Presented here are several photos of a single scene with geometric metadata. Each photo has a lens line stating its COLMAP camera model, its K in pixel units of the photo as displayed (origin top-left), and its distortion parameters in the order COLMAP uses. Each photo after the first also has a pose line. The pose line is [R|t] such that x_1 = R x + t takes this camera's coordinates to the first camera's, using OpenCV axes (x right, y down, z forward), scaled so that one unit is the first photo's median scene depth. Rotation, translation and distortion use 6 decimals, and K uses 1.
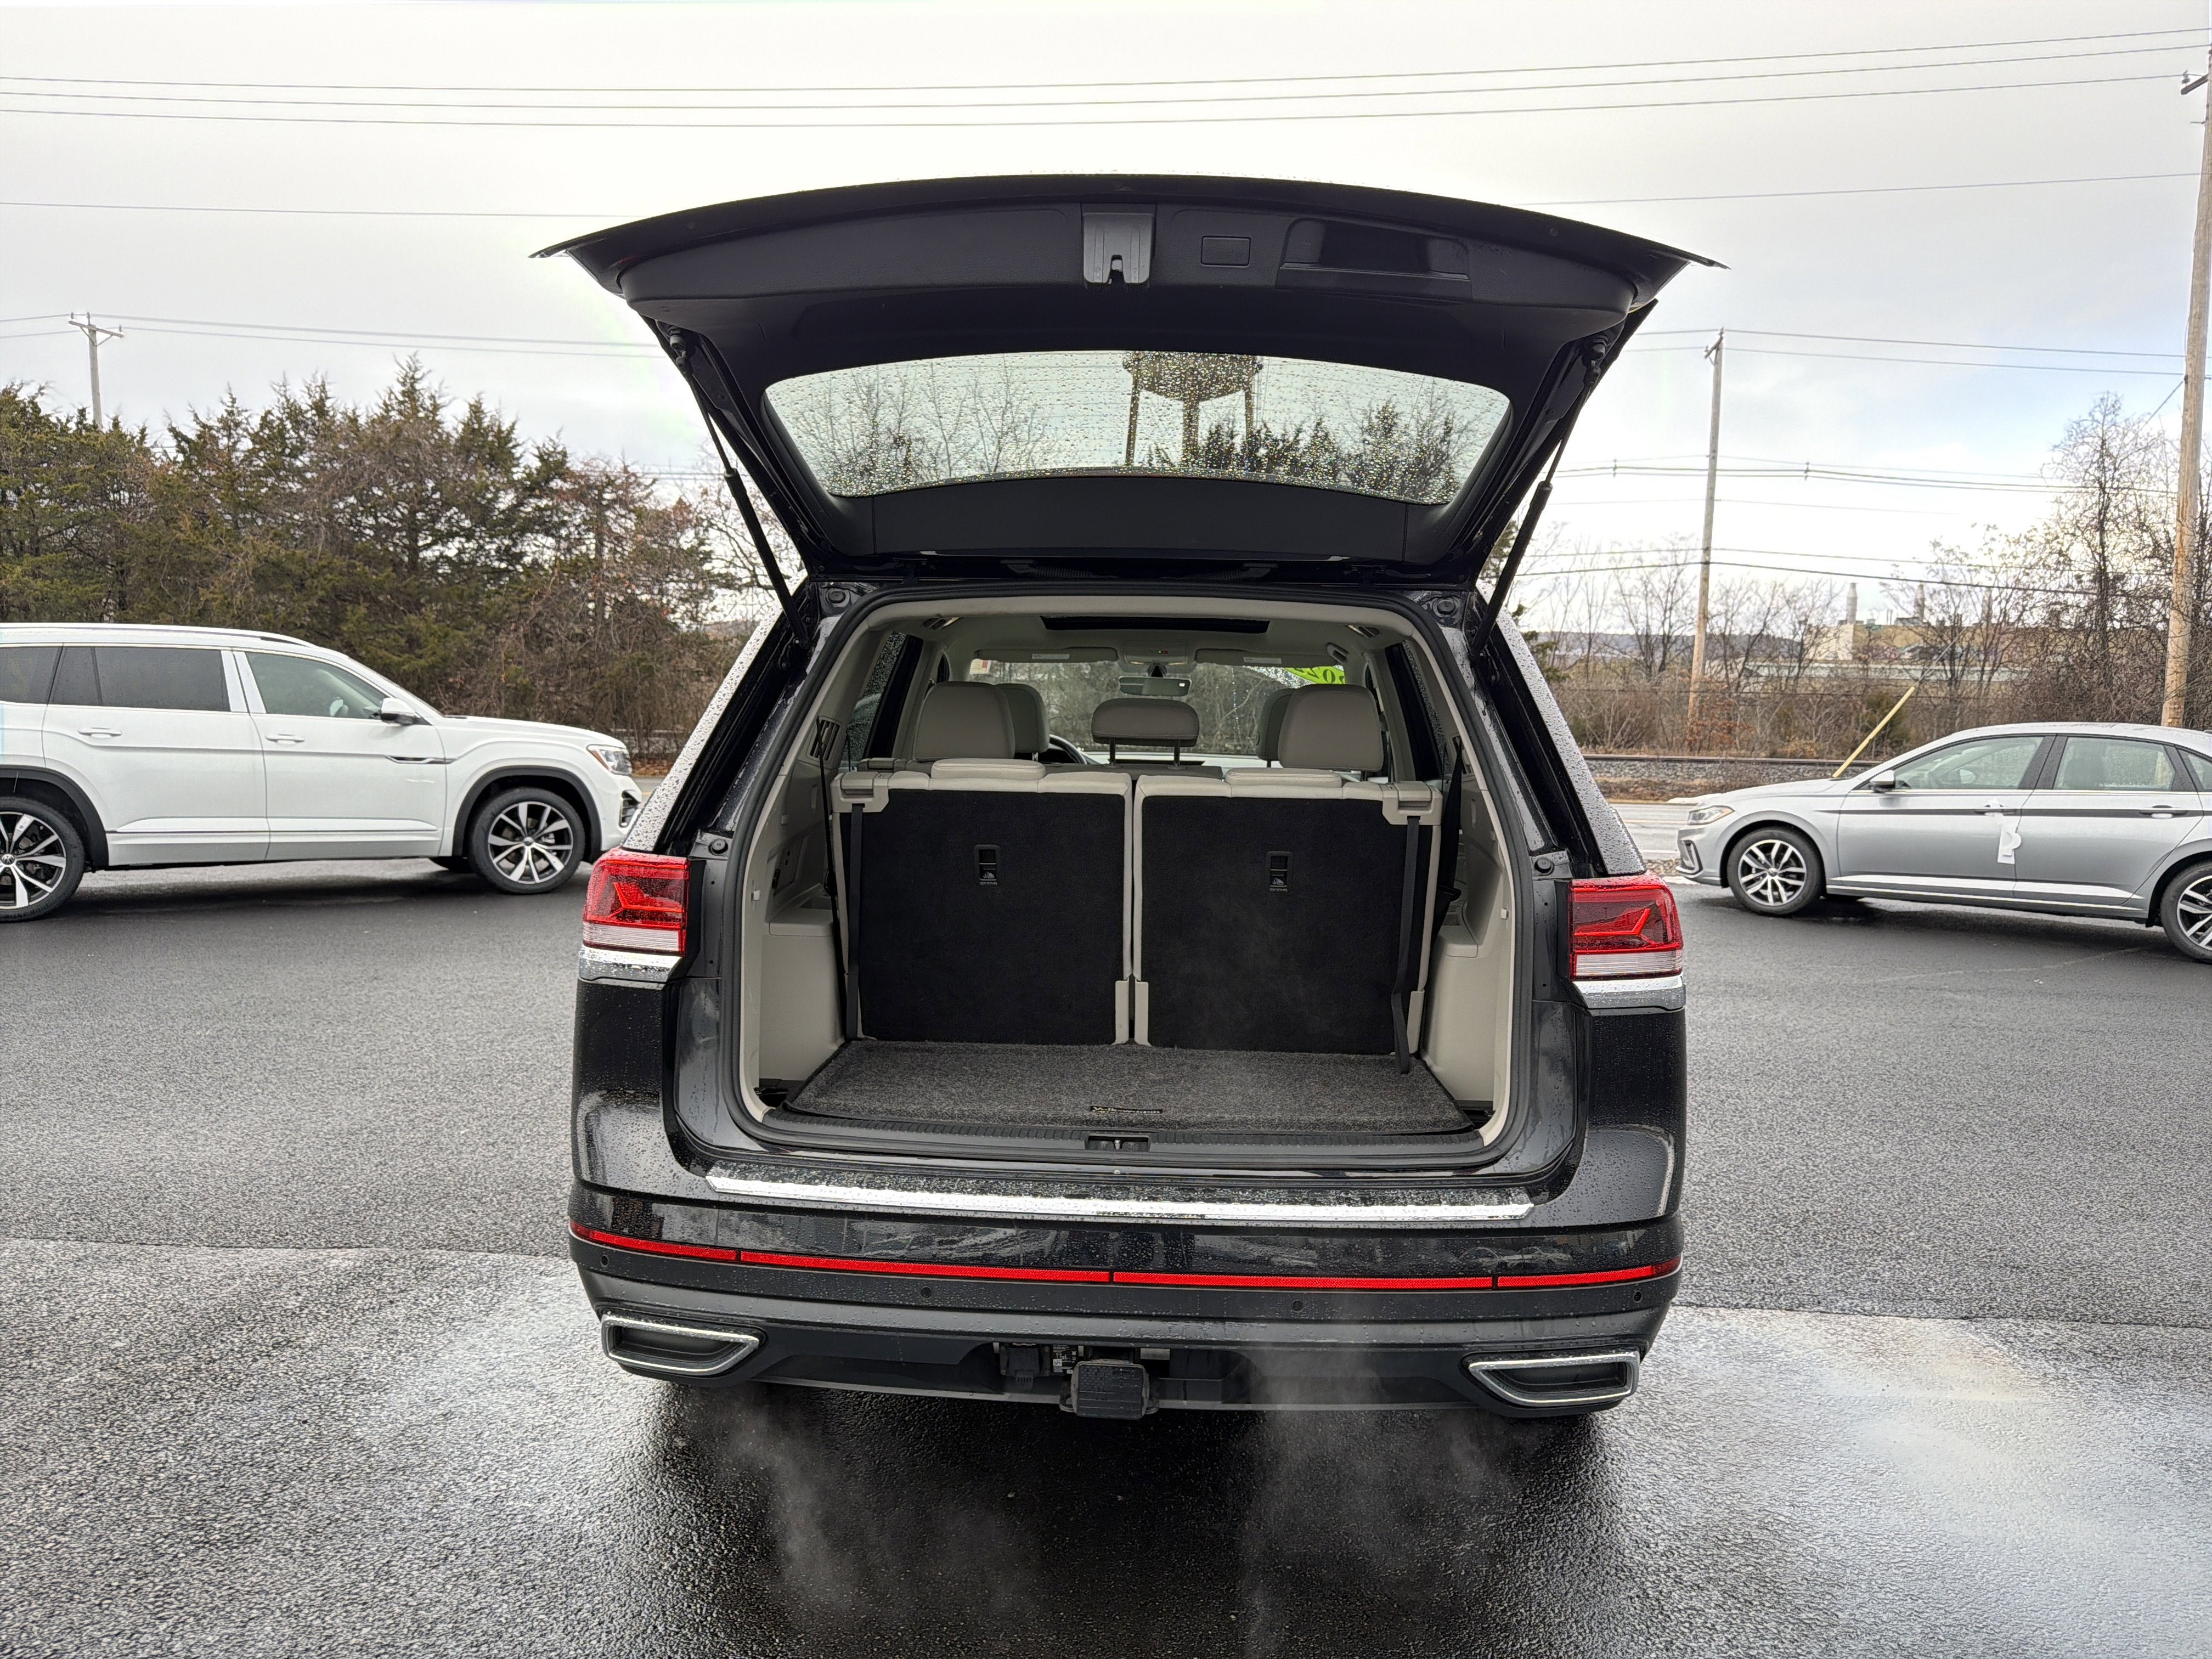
lens RADIAL K [[1582.5, 0, 1149.7], [0, 1582.5, 792.0], [0, 0, 1]] dist [0.024625, -0.023470]
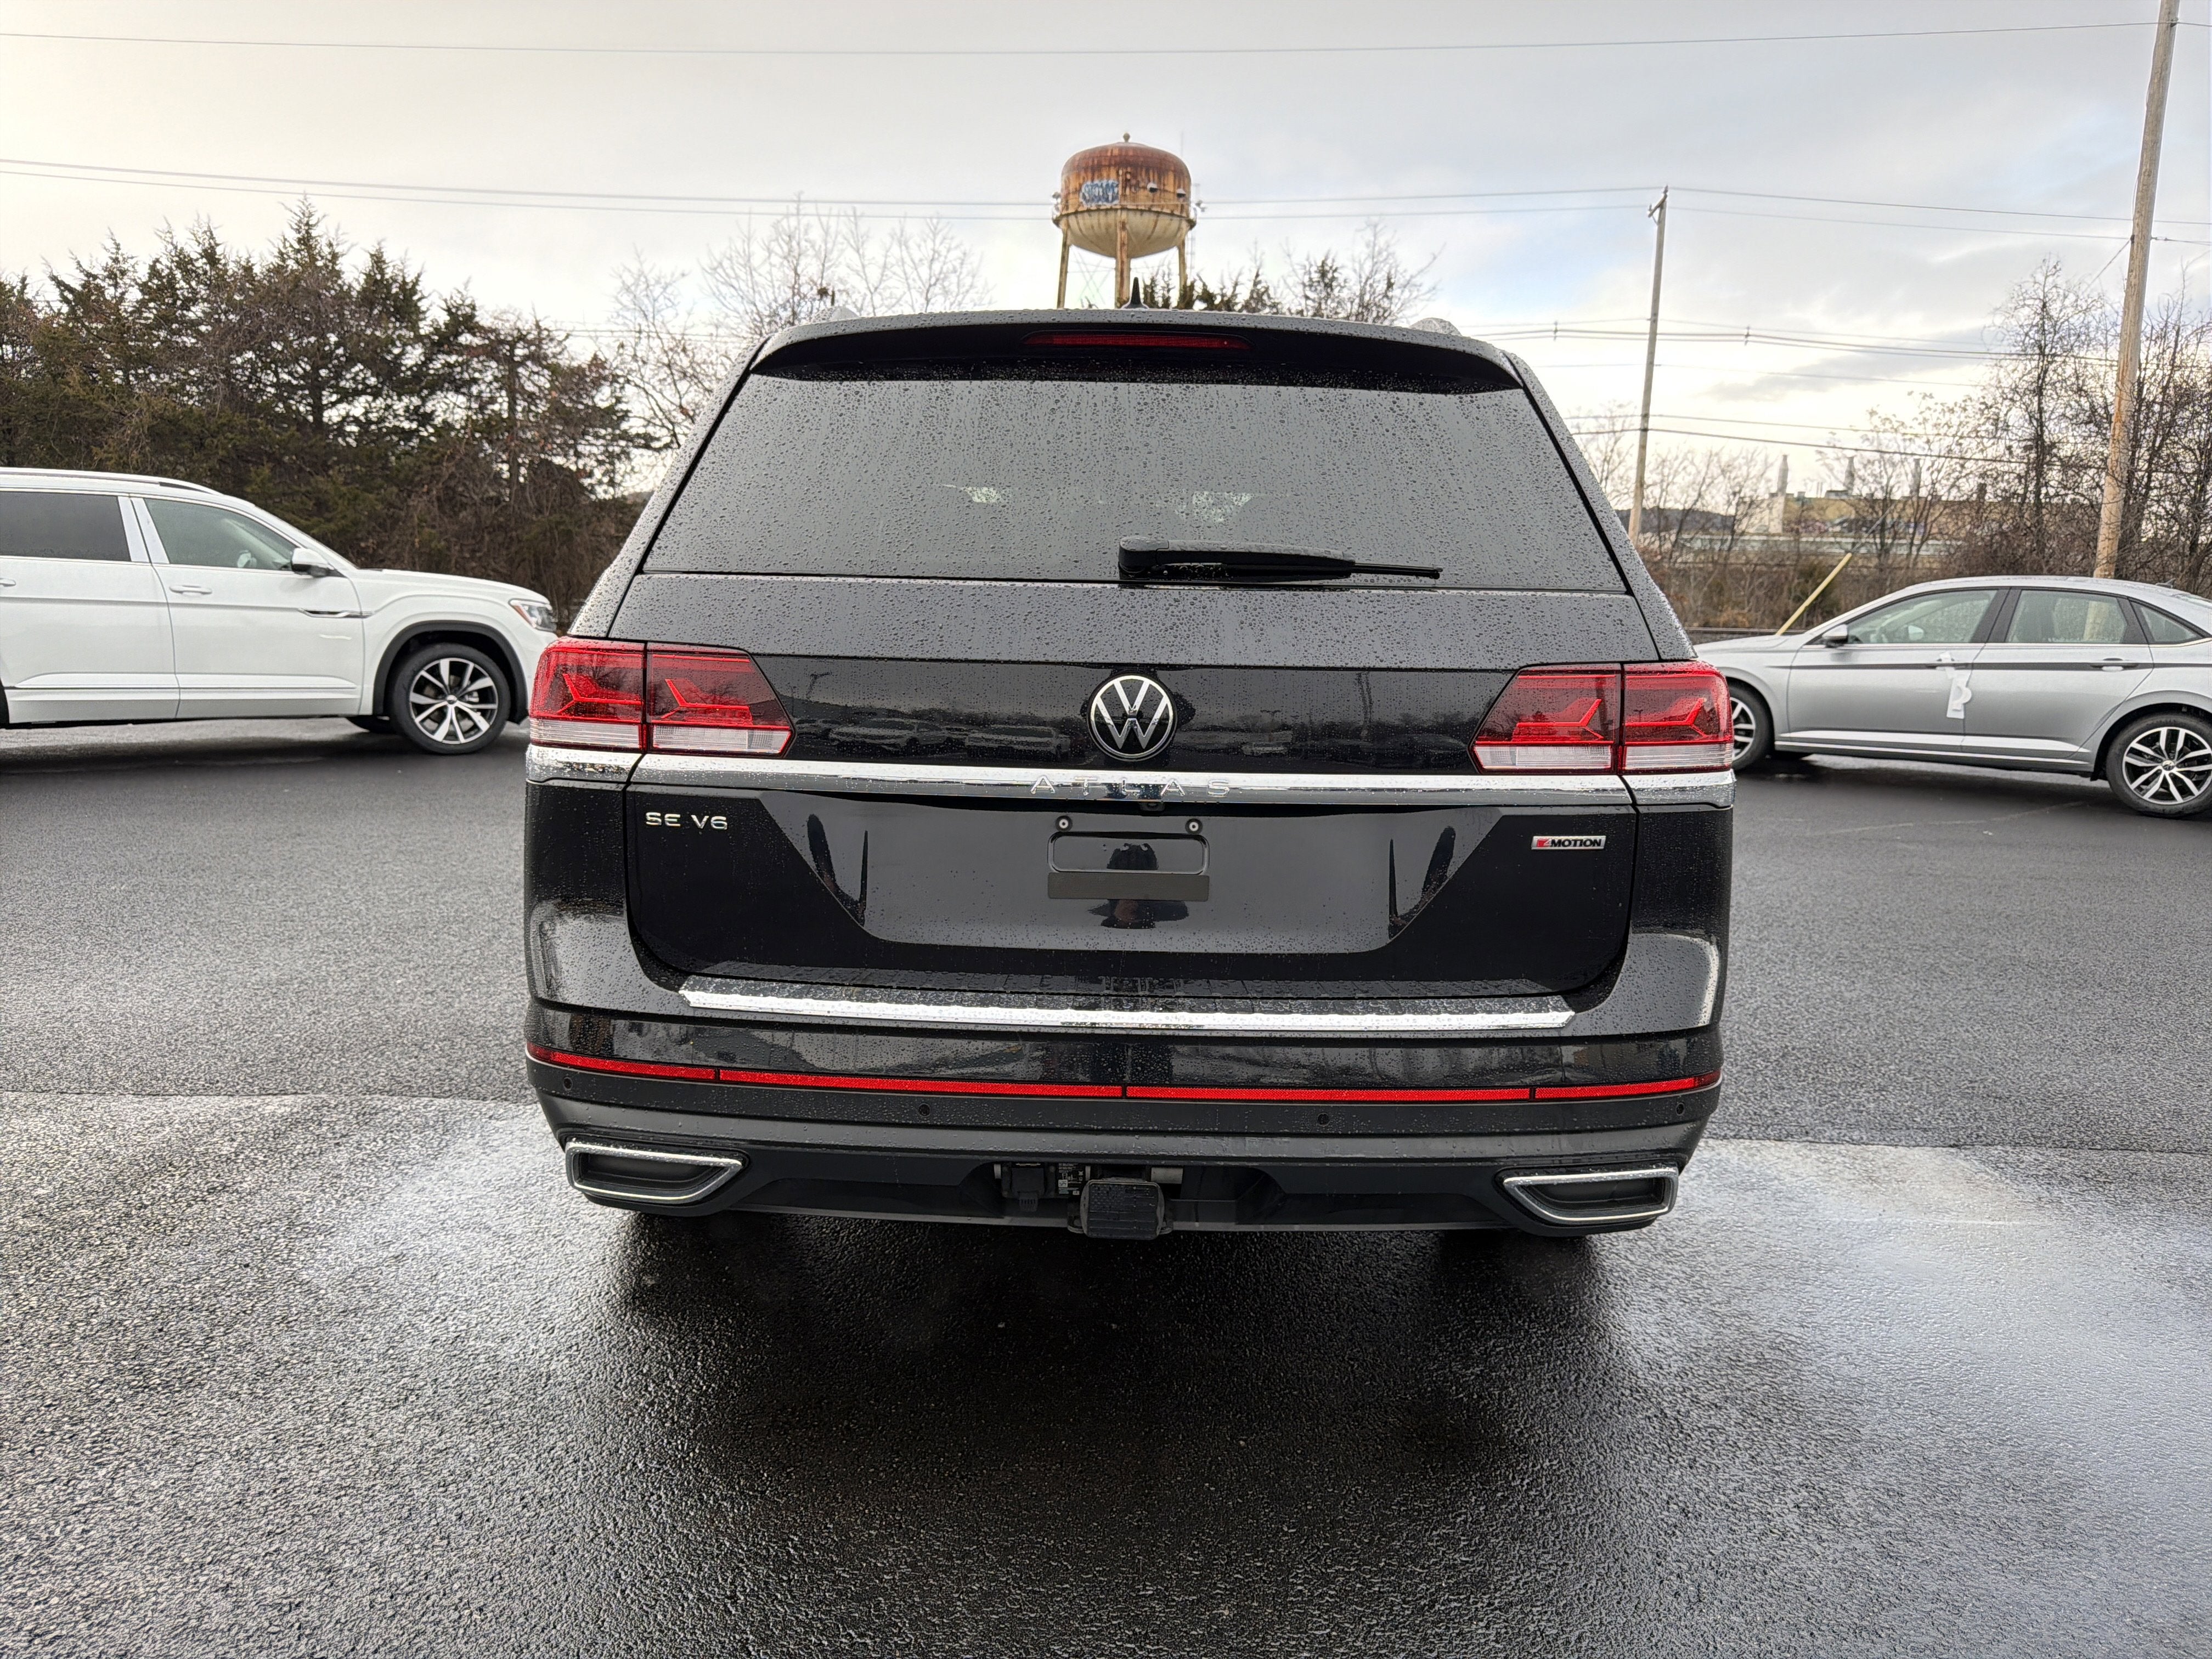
lens RADIAL K [[1582.5, 0, 1132.7], [0, 1582.5, 801.0], [0, 0, 1]] dist [0.024625, -0.023470]
pose [[0.999441, -0.003173, 0.033288, -0.010470], [0.000347, 0.996418, 0.084560, 0.012238], [-0.033438, -0.084501, 0.995862, 0.019102]]
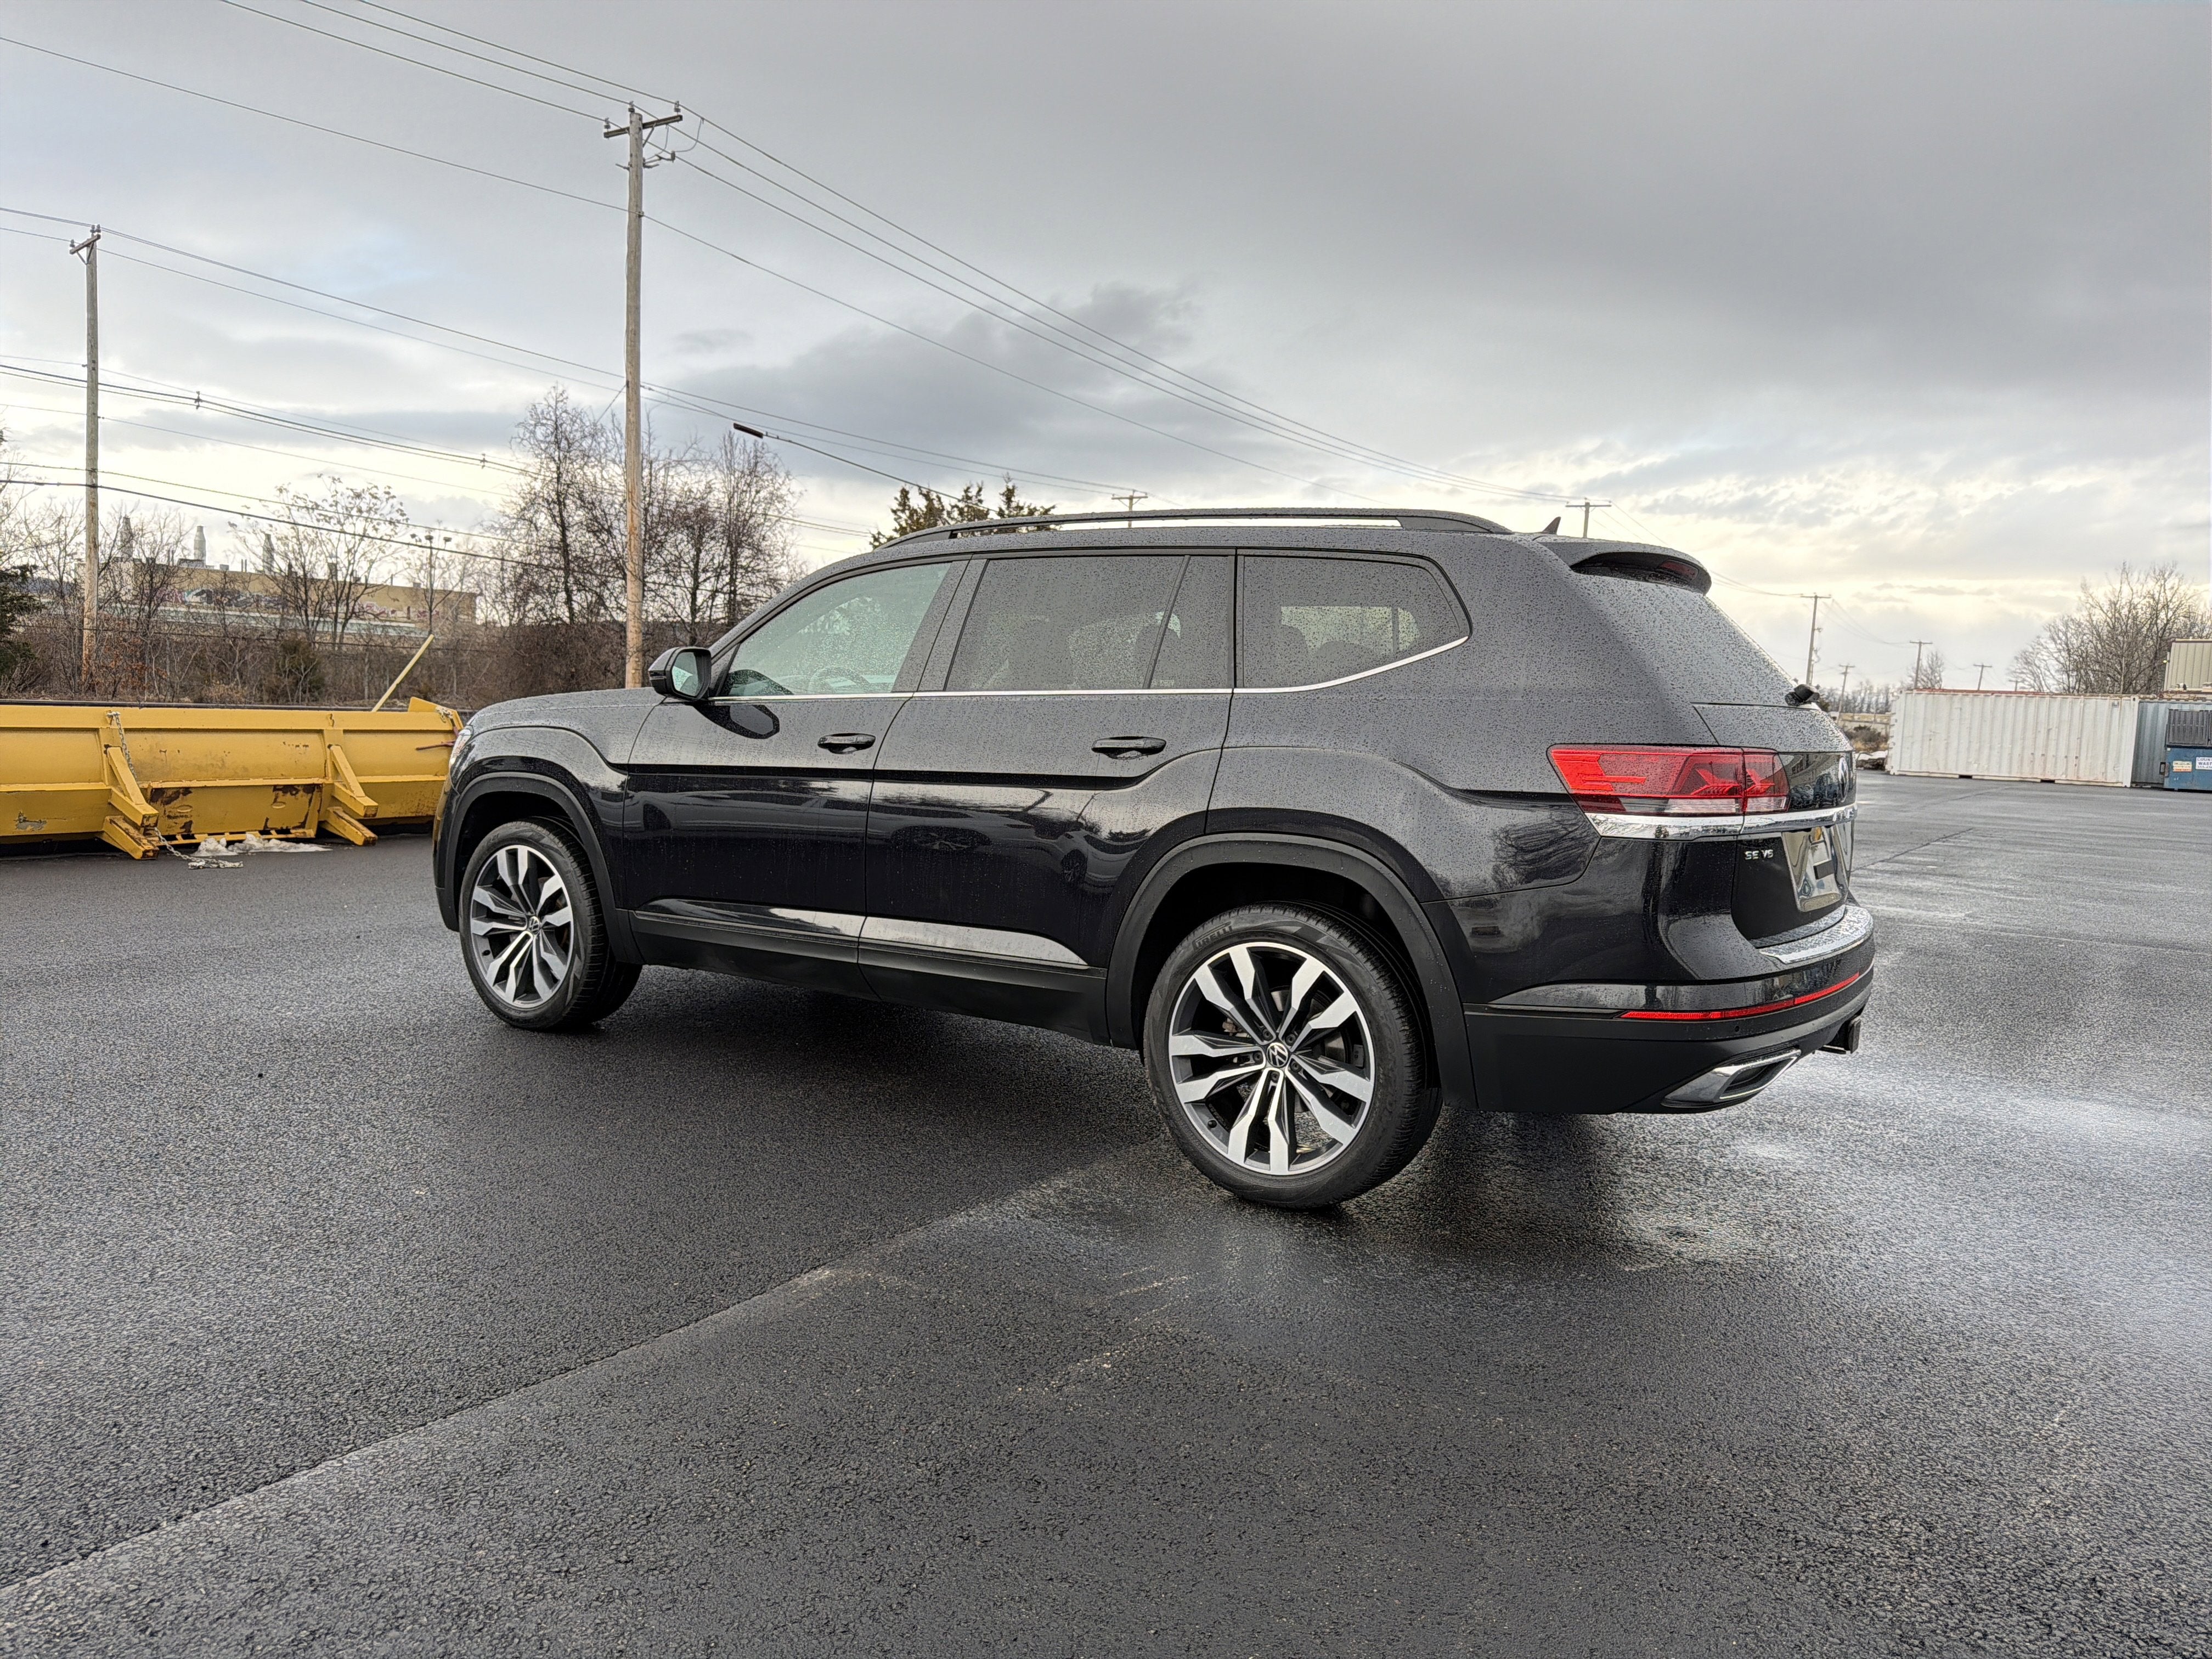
lens RADIAL K [[1582.5, 0, 1093.7], [0, 1582.5, 770.3], [0, 0, 1]] dist [0.024625, -0.023470]
pose [[0.550114, -0.035437, 0.834338, -0.431293], [0.019504, 0.999372, 0.029587, 0.000947], [-0.834862, -0.000003, 0.550459, 0.159139]]
